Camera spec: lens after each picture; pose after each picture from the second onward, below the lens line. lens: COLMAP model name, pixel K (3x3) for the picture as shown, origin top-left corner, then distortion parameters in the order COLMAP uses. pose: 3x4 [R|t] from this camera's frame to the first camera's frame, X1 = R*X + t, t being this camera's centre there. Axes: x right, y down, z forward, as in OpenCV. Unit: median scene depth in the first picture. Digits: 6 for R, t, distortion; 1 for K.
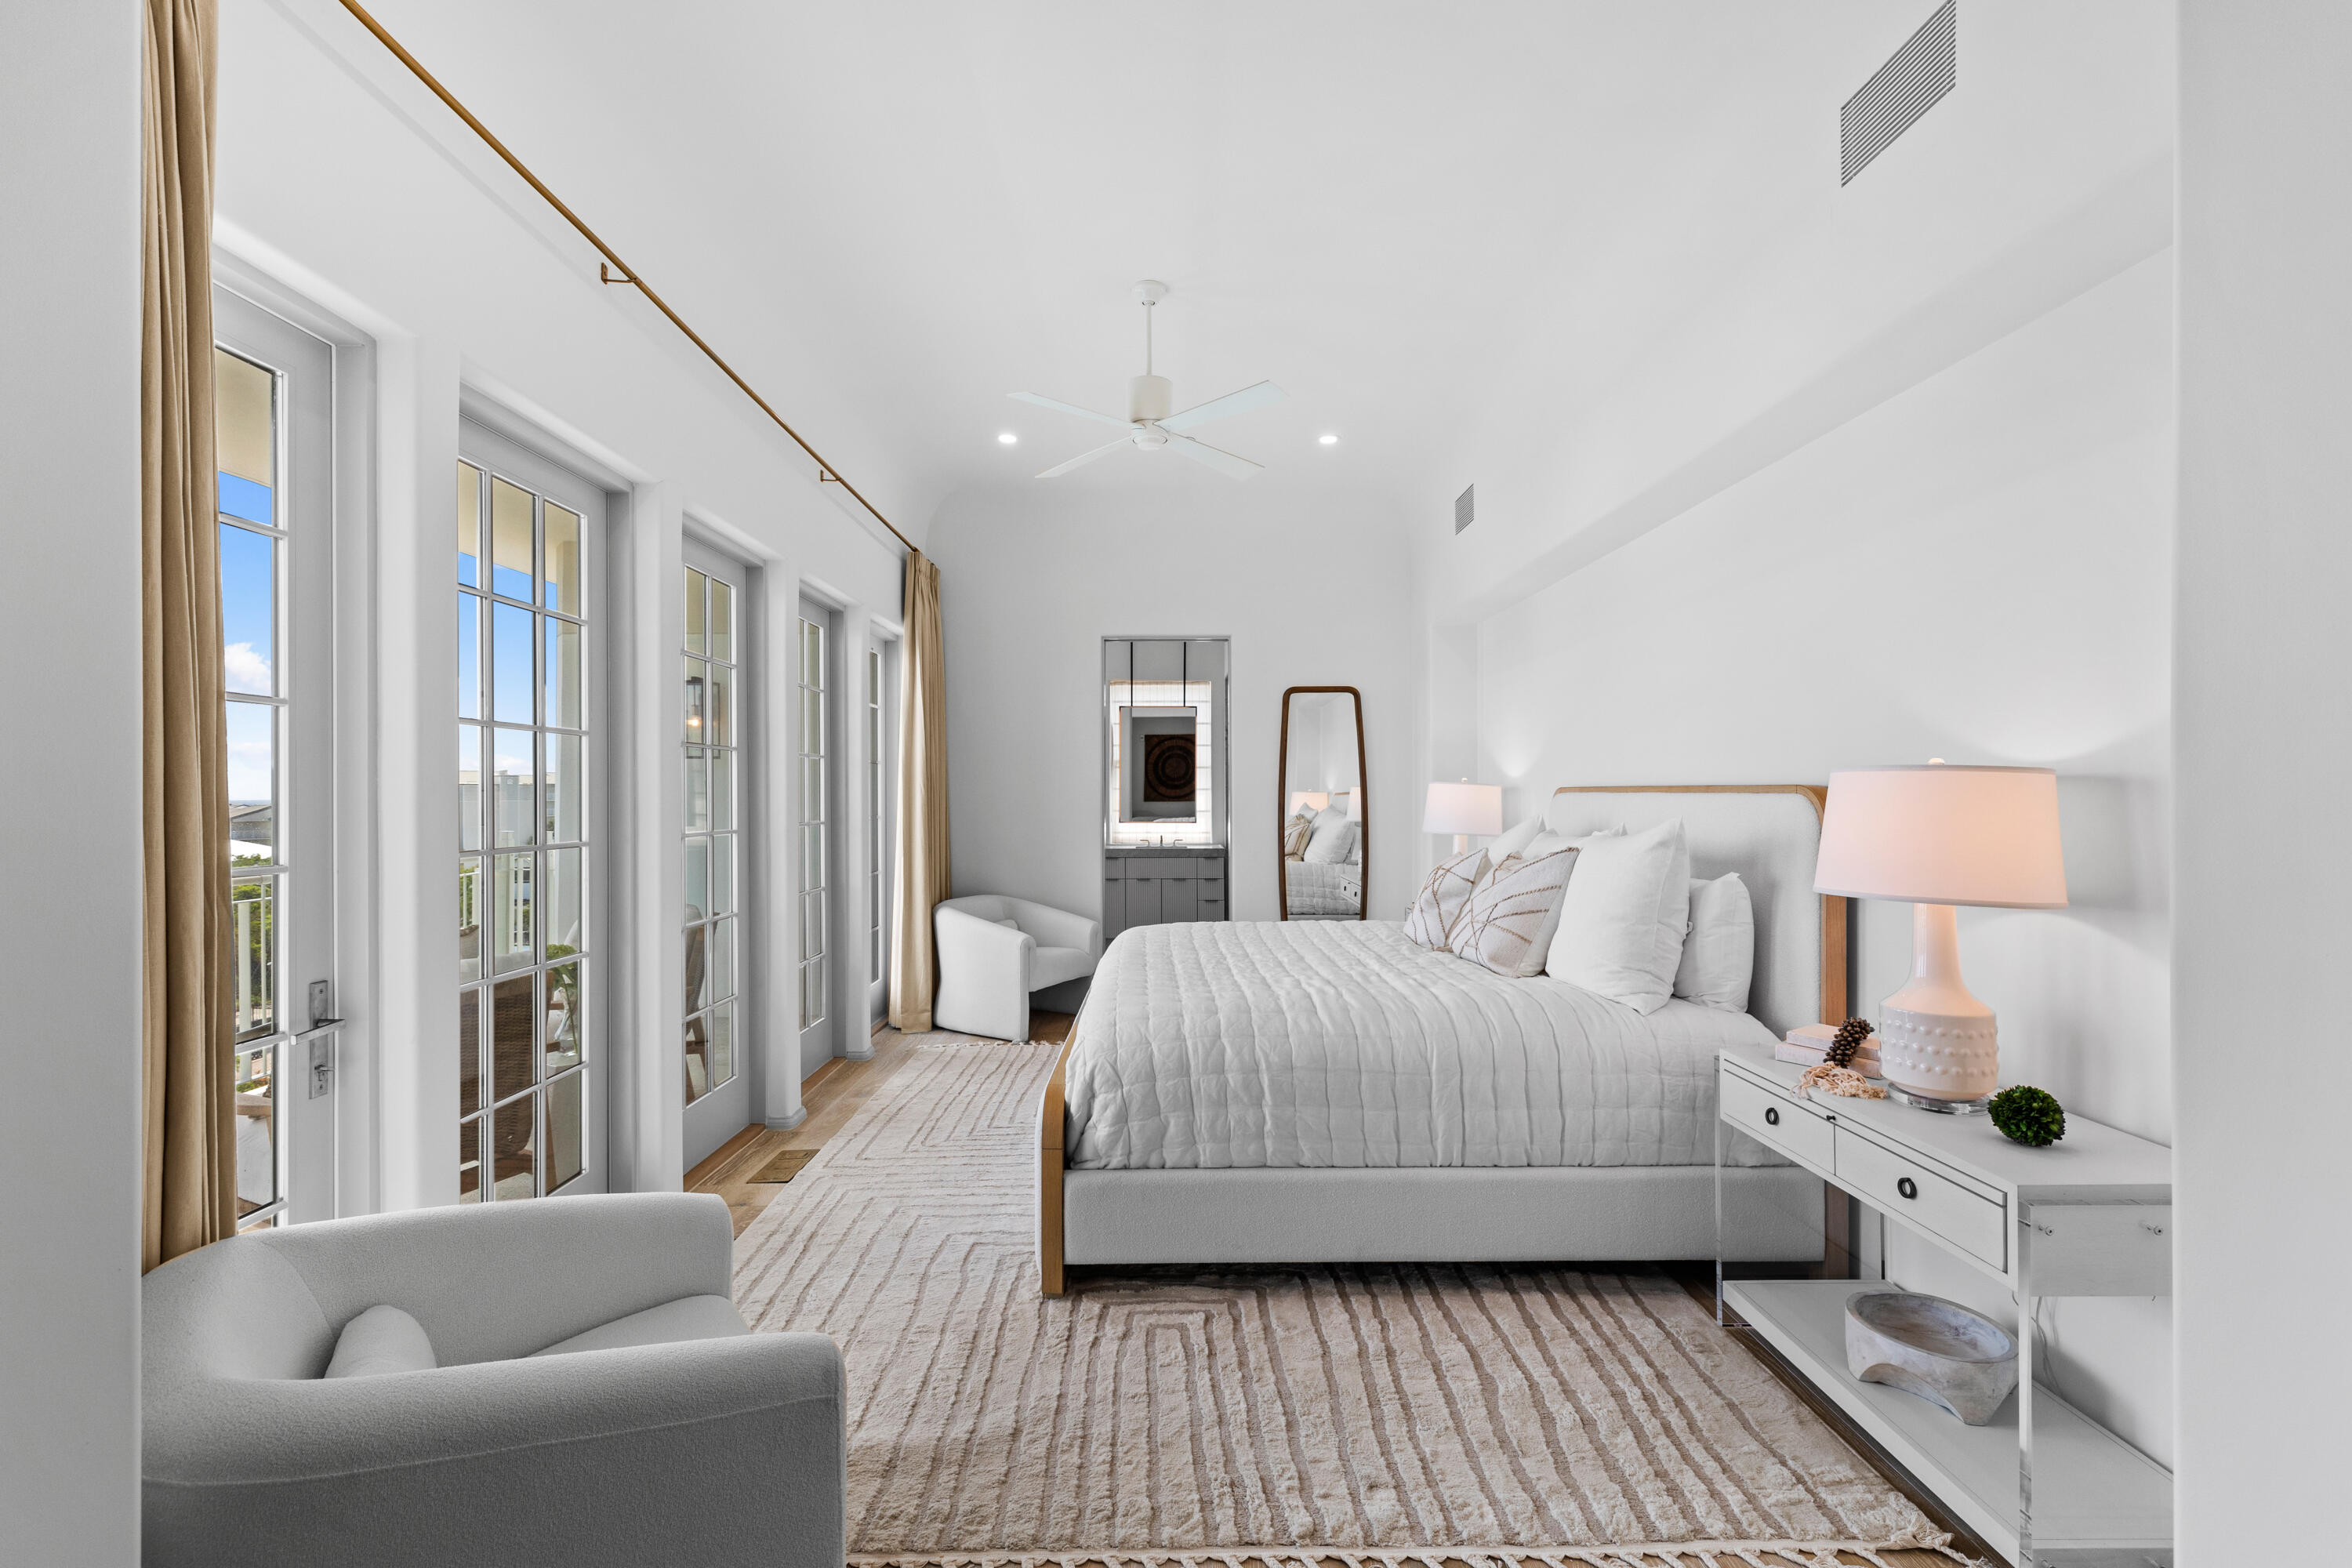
lens RADIAL K [[1011.2, 0, 1176.0], [0, 1011.2, 784.0], [0, 0, 1]] dist [-0.000141, -0.000008]
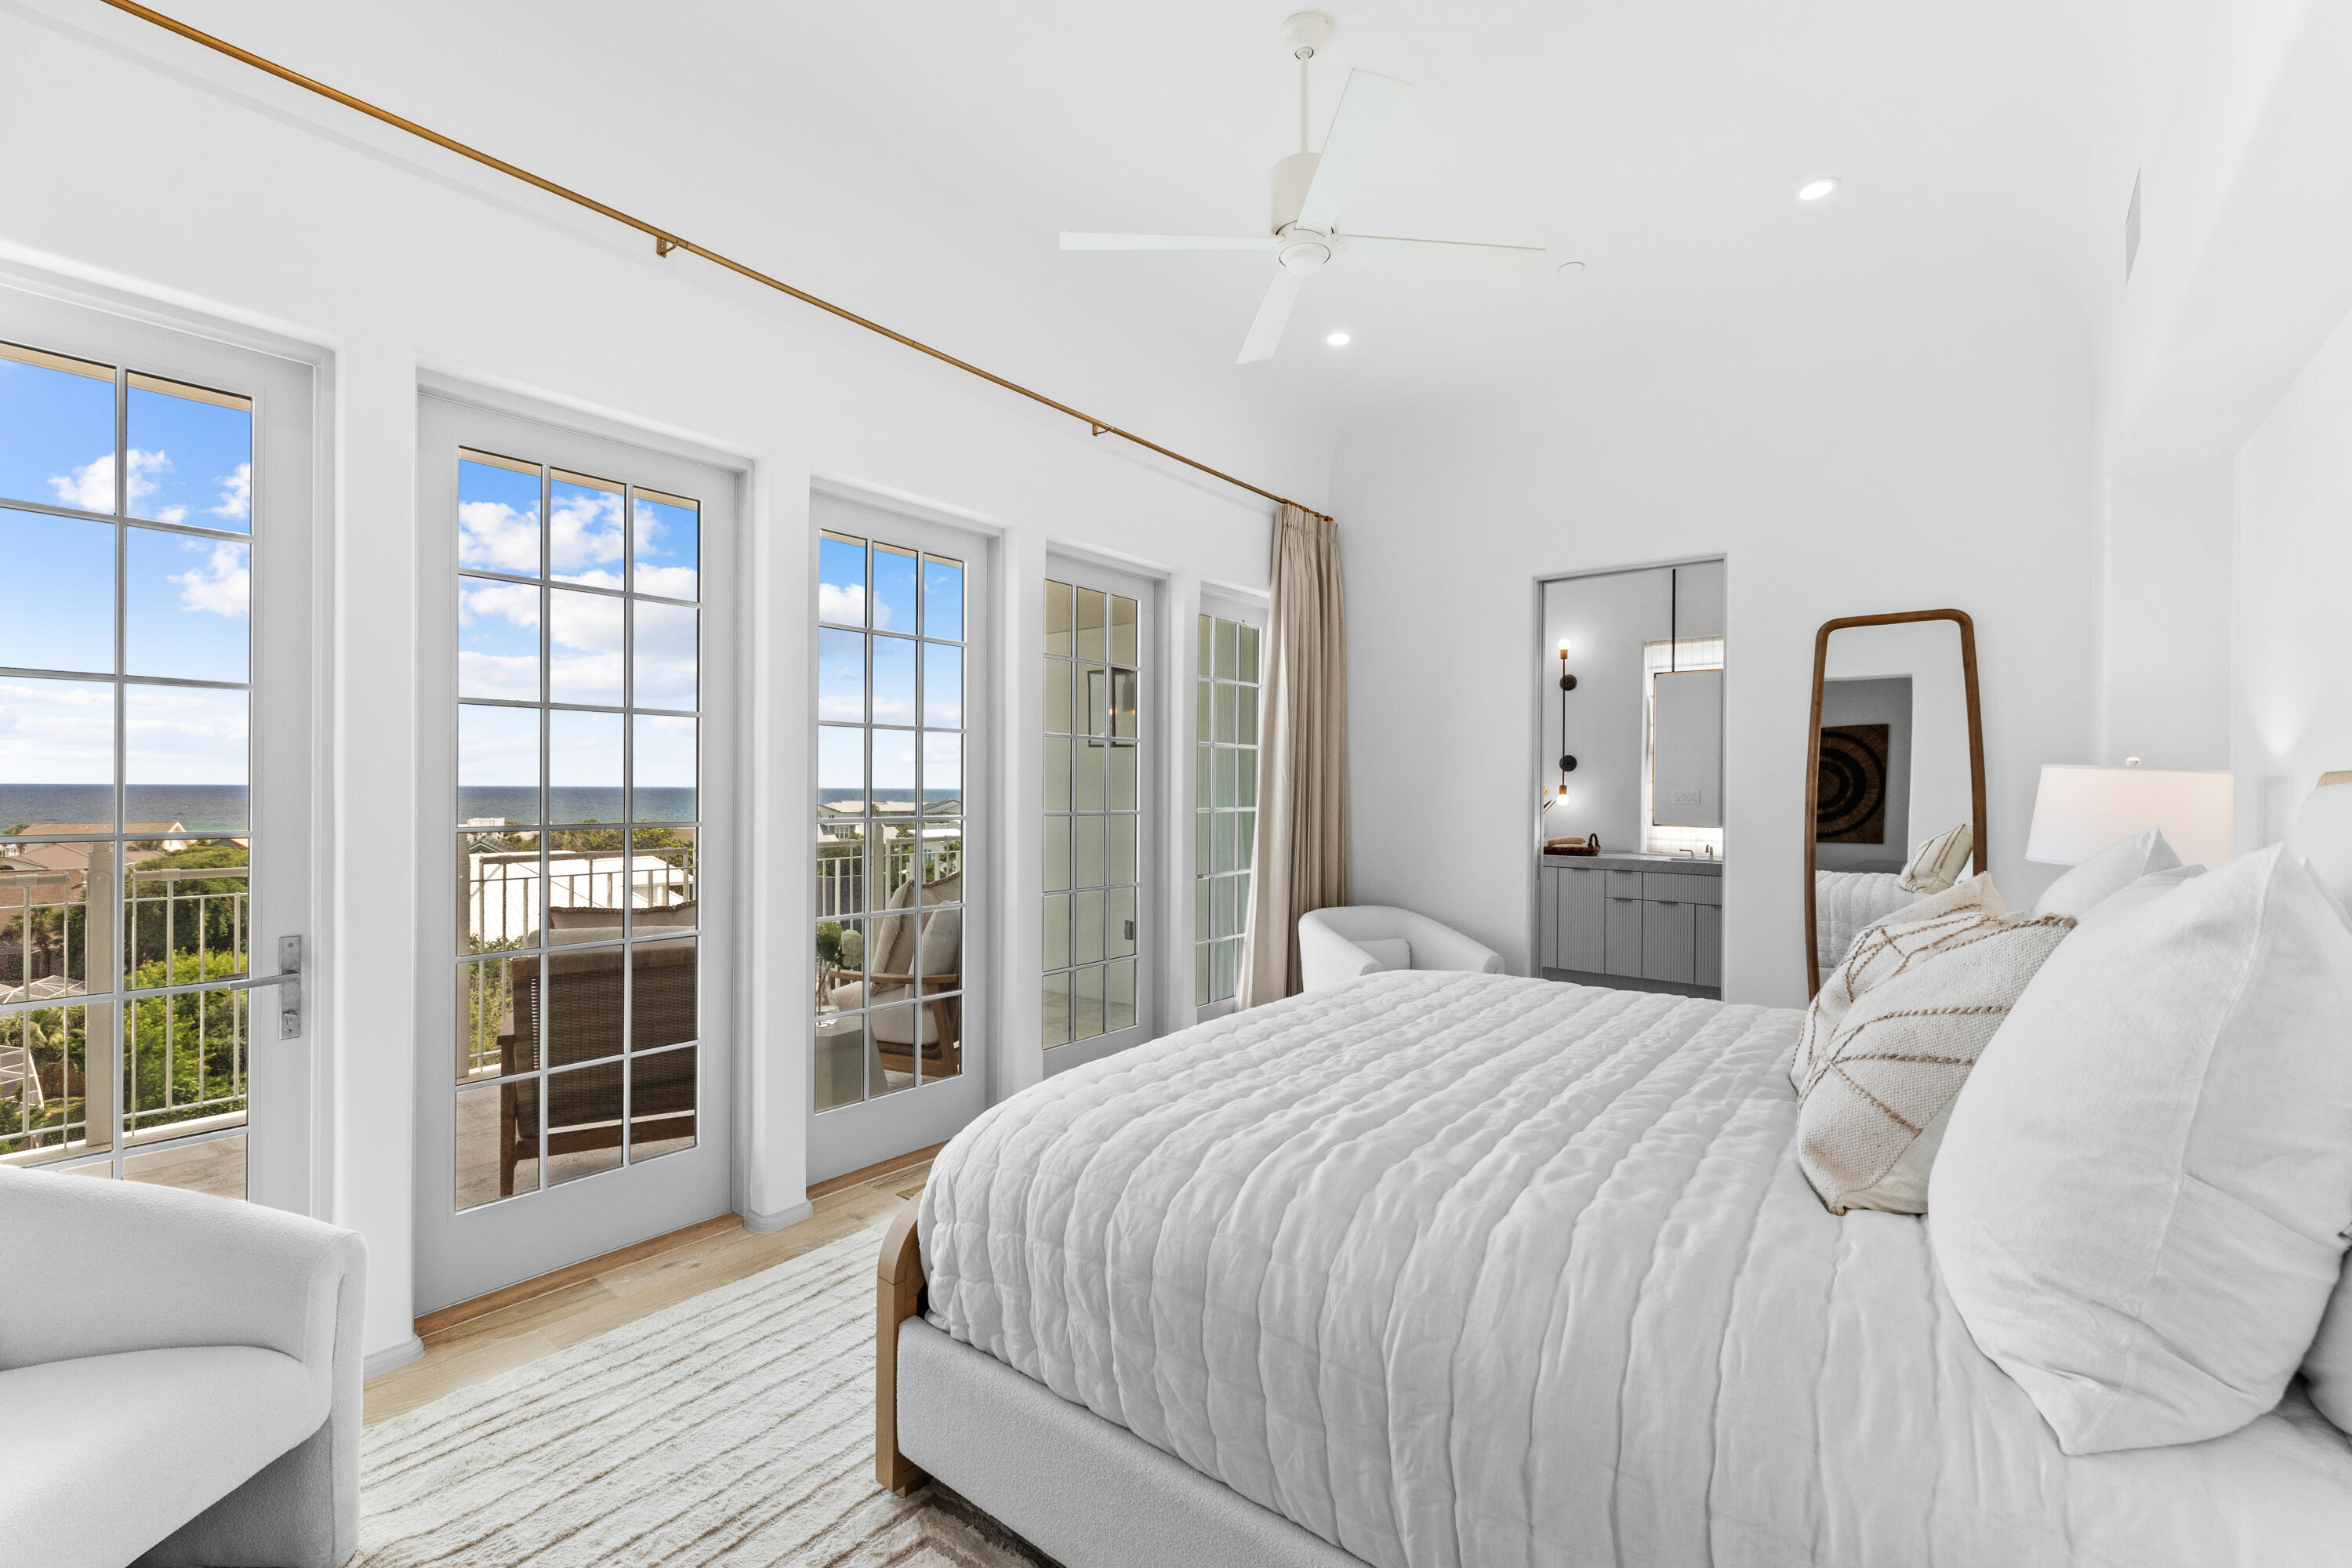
lens RADIAL K [[993.7, 0, 1174.4], [0, 993.7, 792.7], [0, 0, 1]] dist [0.001394, -0.000318]
pose [[0.768313, 0.010077, -0.639995, 0.431613], [-0.003101, 0.999923, 0.012021, 0.013533], [0.640067, -0.007251, 0.768285, 0.555239]]
